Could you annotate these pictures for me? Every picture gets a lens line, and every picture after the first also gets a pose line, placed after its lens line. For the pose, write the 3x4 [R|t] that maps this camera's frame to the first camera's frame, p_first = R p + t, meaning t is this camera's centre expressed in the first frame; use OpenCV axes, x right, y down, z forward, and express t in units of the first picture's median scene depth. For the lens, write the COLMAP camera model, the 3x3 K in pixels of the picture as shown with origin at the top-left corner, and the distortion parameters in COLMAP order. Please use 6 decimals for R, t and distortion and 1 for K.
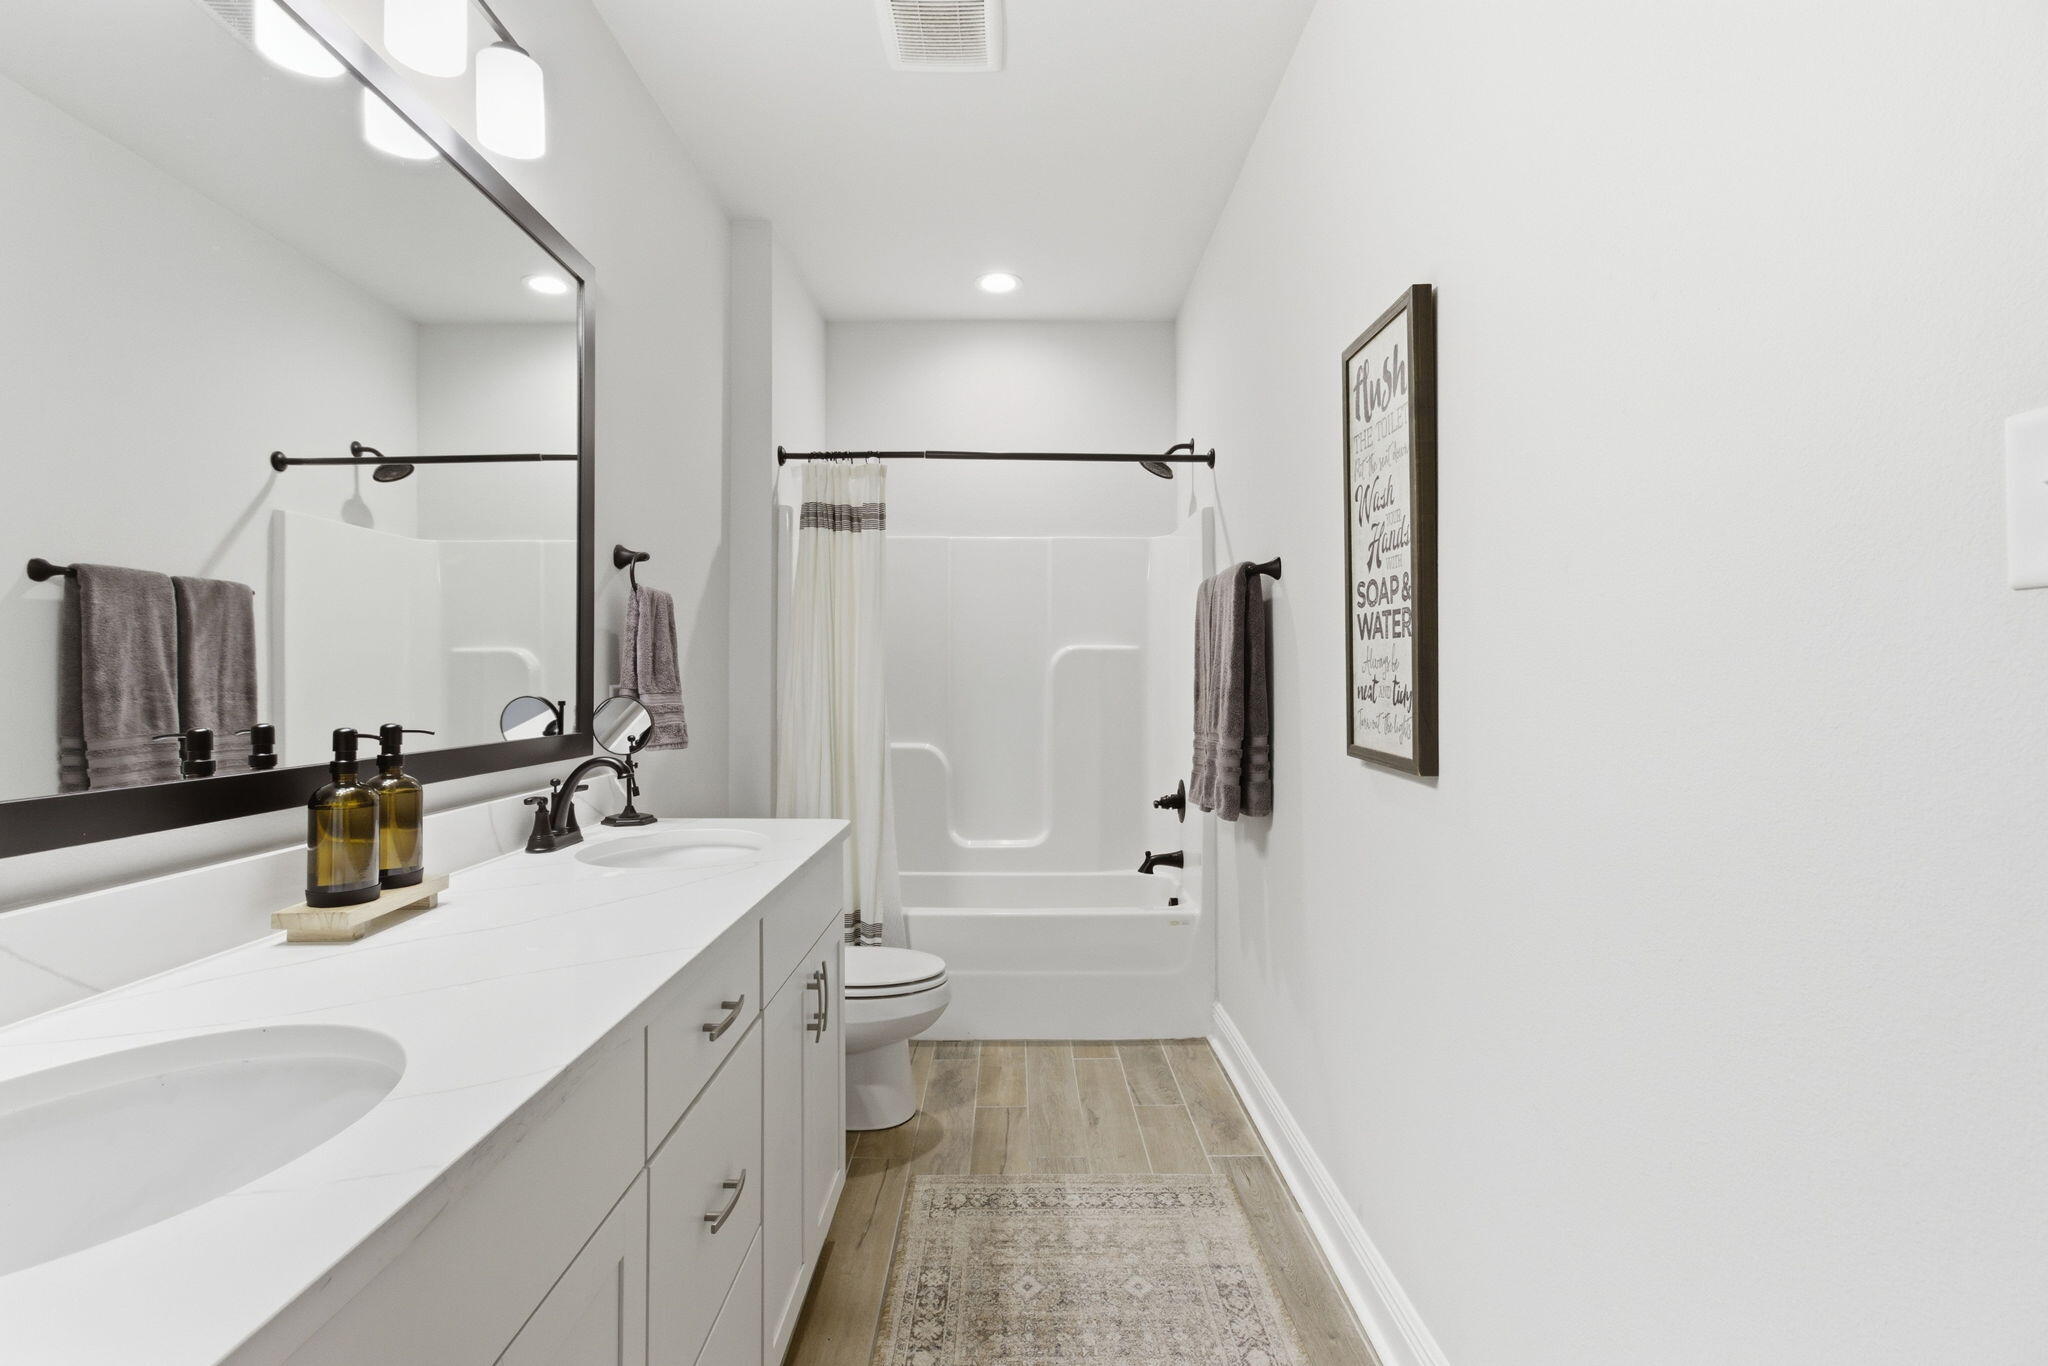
lens RADIAL K [[959.8, 0, 1019.7], [0, 959.8, 671.7], [0, 0, 1]] dist [-0.009719, 0.007701]
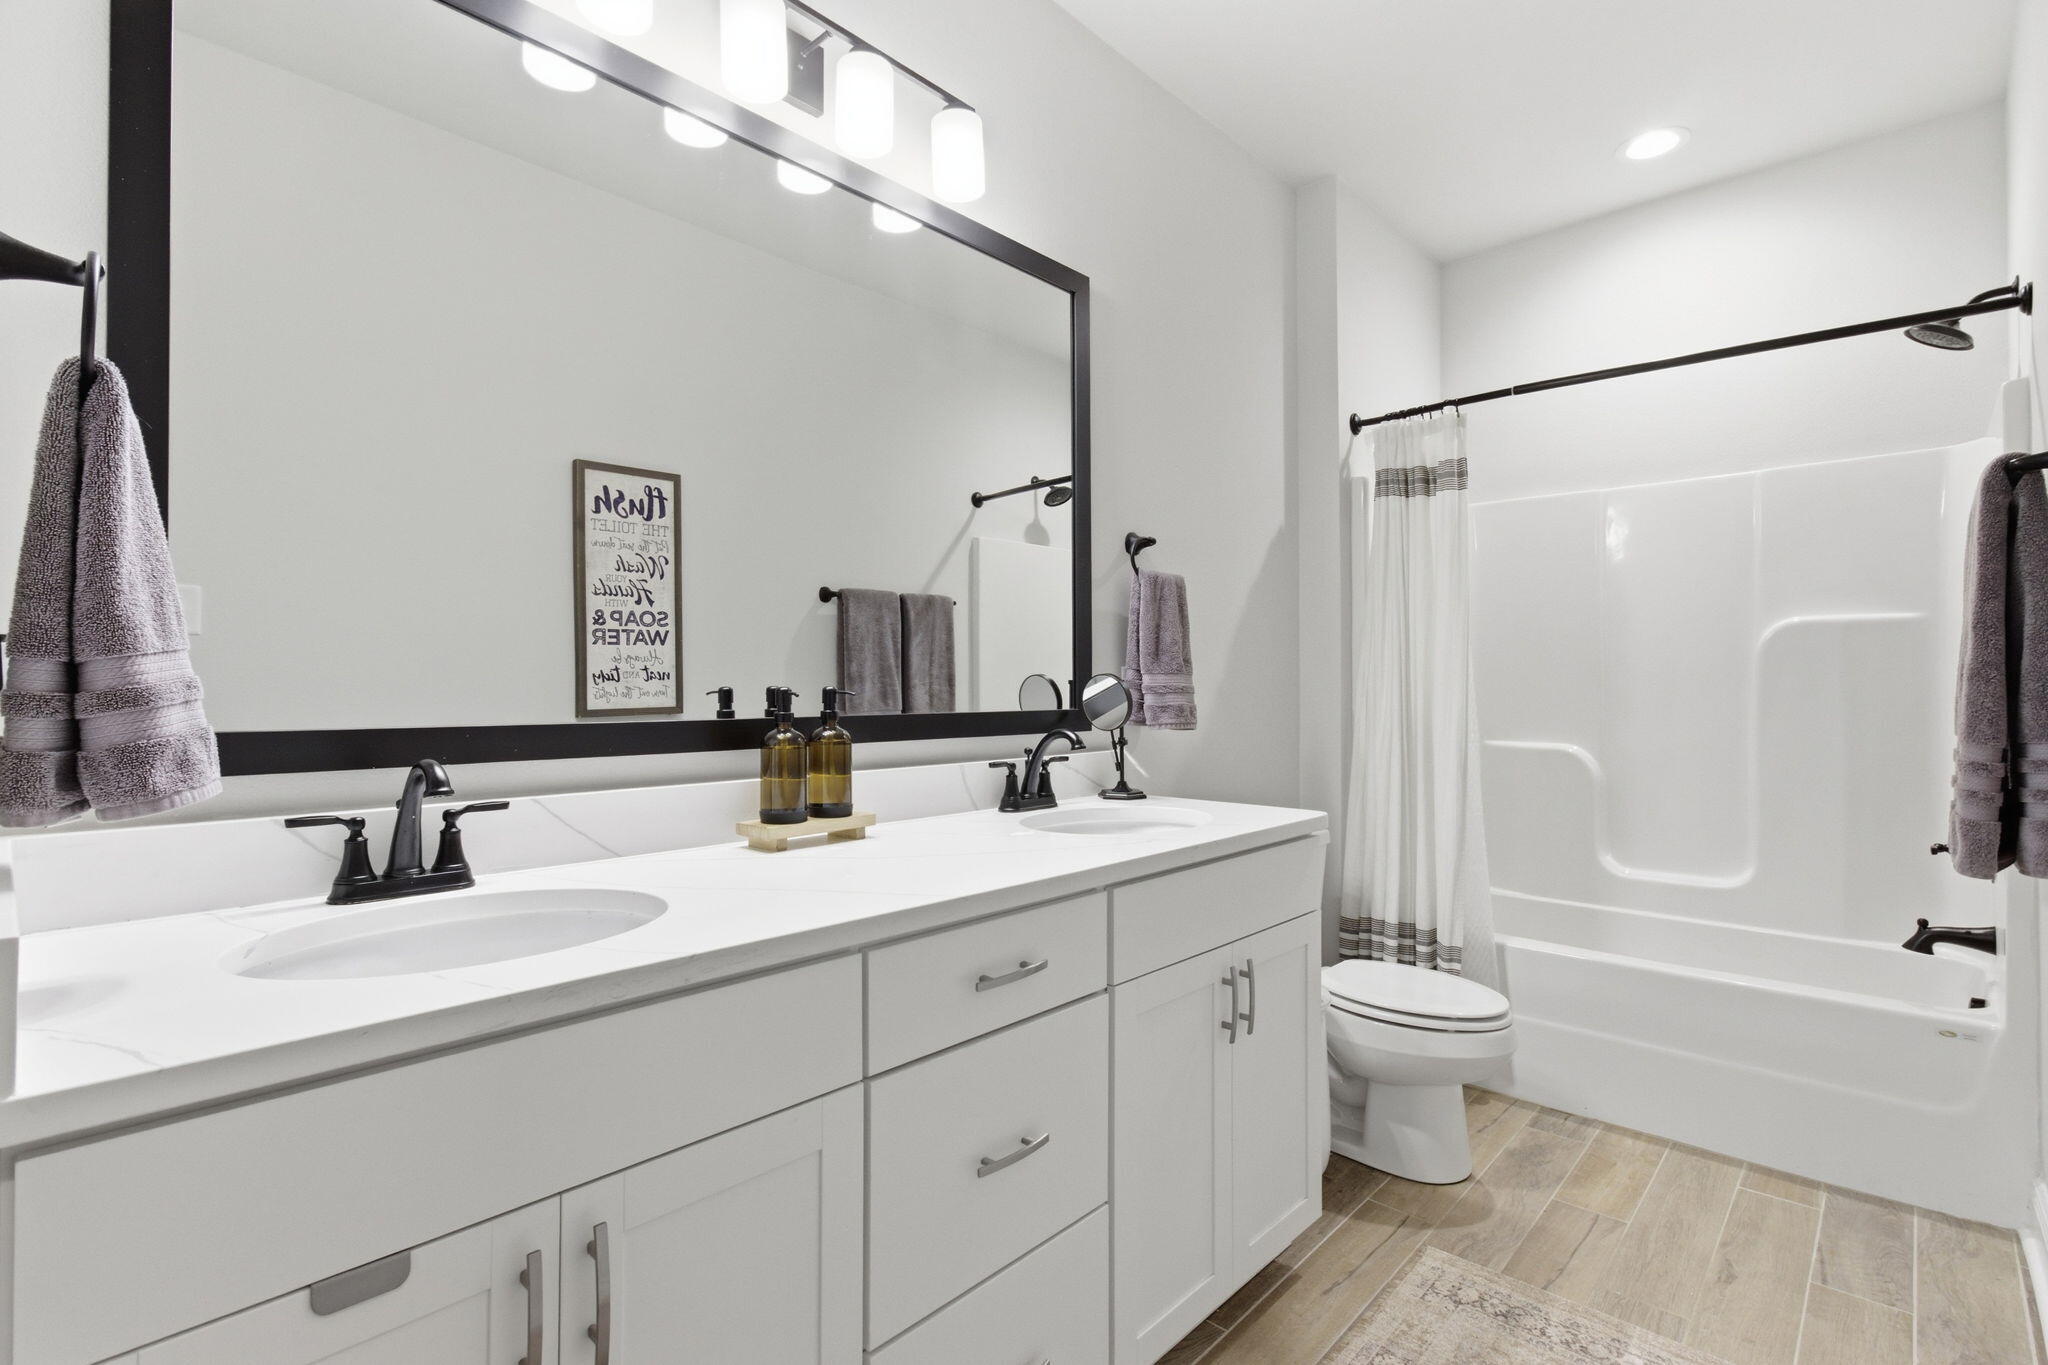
lens RADIAL K [[965.3, 0, 1026.2], [0, 965.3, 674.5], [0, 0, 1]] dist [0.001662, 0.000740]
pose [[0.727496, -0.007829, -0.686067, 0.186827], [0.007866, 0.999964, -0.003070, 0.020188], [0.686067, -0.003163, 0.727532, 0.119812]]
